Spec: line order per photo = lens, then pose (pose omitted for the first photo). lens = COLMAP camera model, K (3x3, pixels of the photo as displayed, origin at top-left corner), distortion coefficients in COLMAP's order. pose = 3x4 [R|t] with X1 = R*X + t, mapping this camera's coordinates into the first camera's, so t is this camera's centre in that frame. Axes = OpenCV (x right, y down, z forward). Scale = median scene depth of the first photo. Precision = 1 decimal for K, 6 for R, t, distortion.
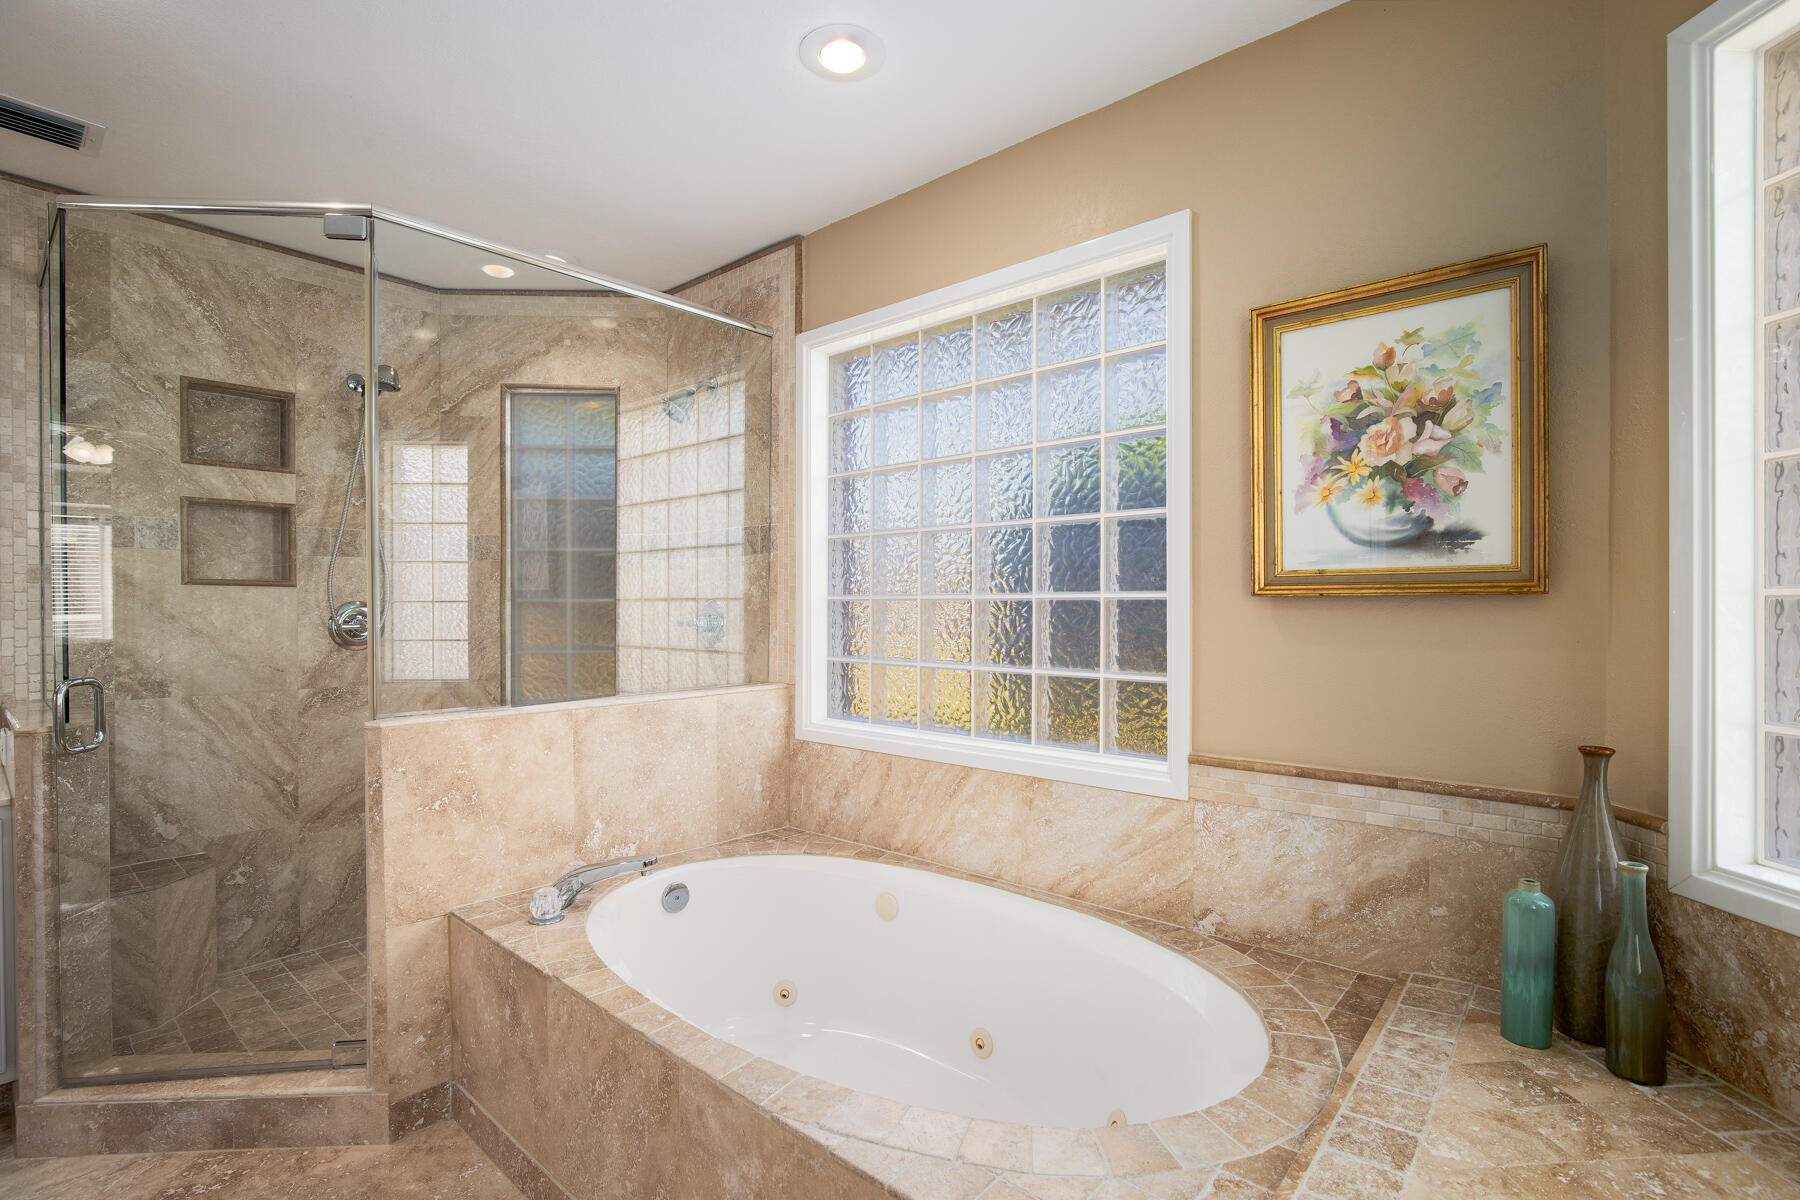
lens RADIAL K [[840.4, 0, 902.1], [0, 840.4, 601.9], [0, 0, 1]] dist [-0.027995, 0.007056]
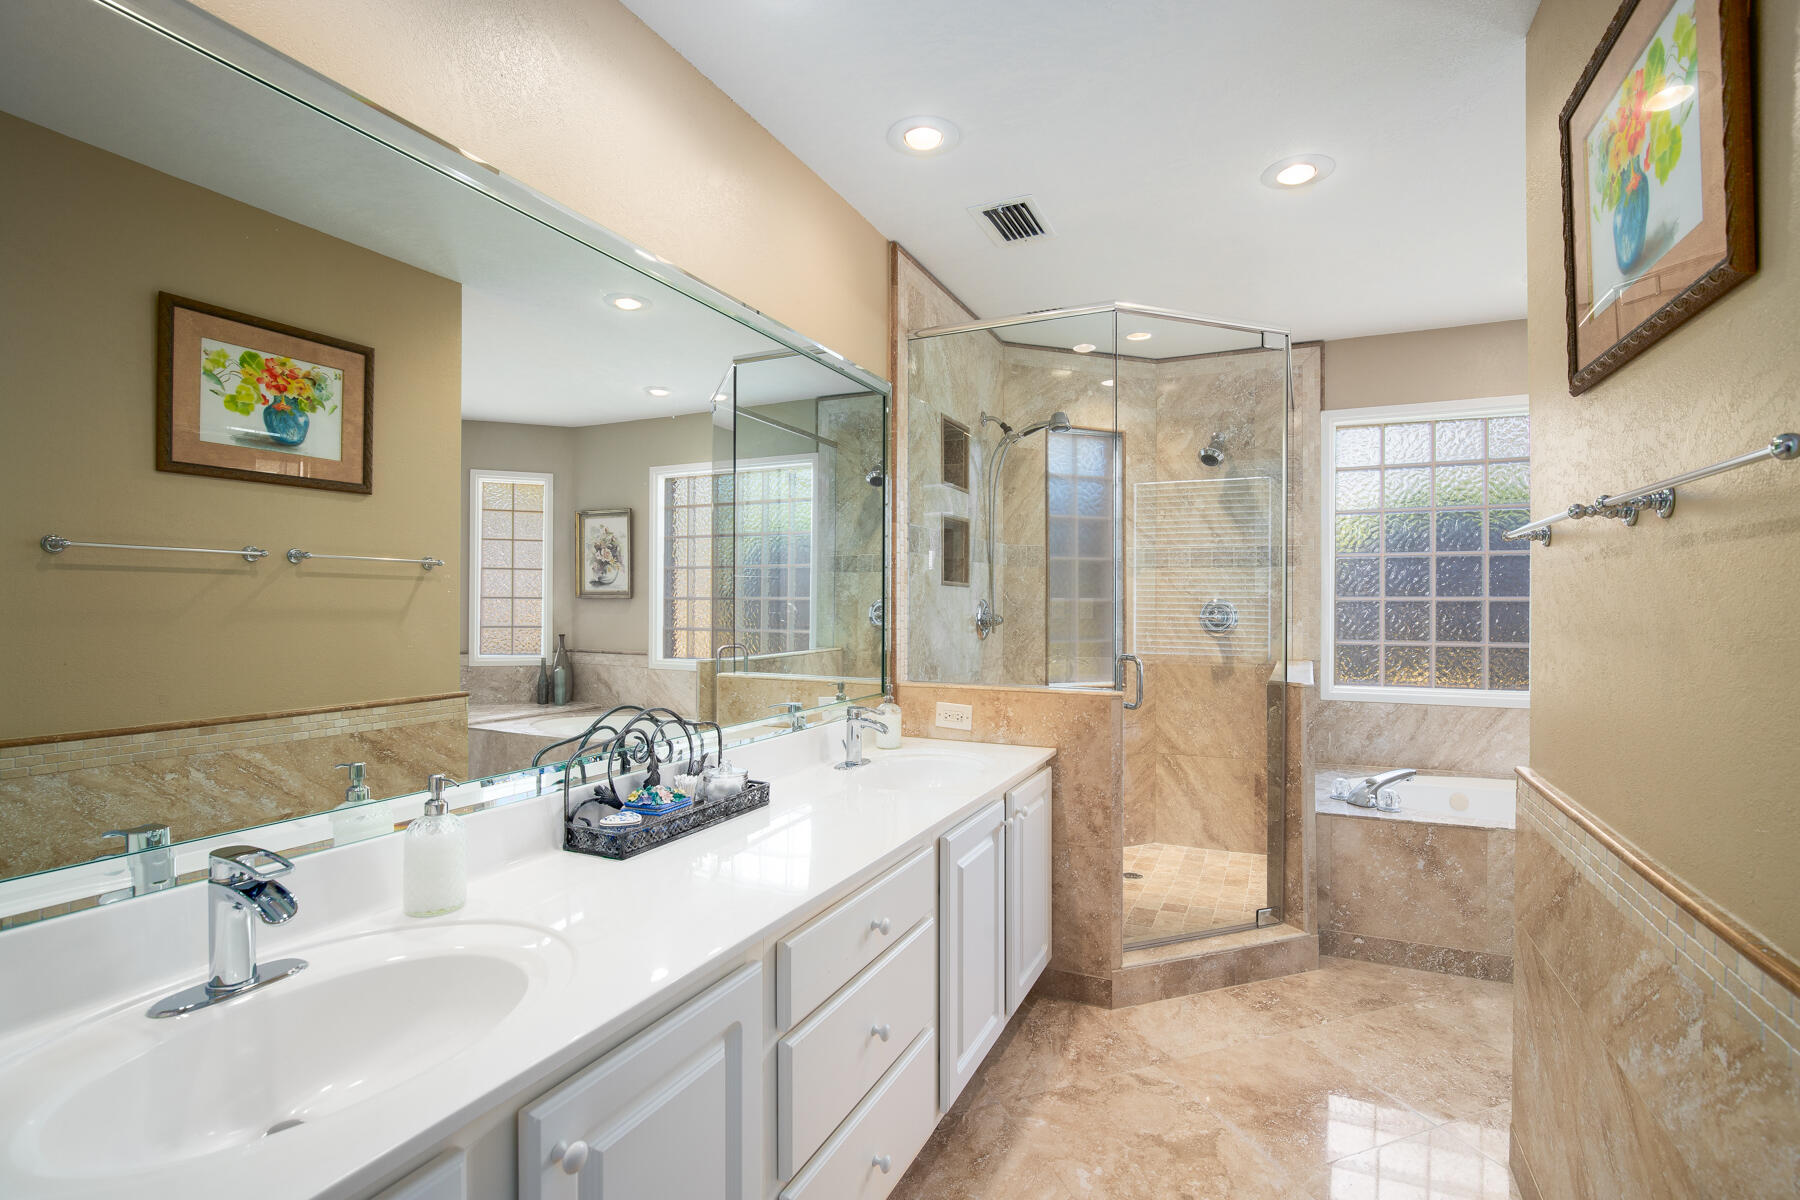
lens RADIAL K [[840.4, 0, 902.8], [0, 840.4, 600.4], [0, 0, 1]] dist [-0.027995, 0.007056]
pose [[0.963802, 0.006260, 0.266547, -1.210241], [-0.004418, 0.999962, -0.007513, 0.012135], [-0.266584, 0.006063, 0.963793, -0.159120]]
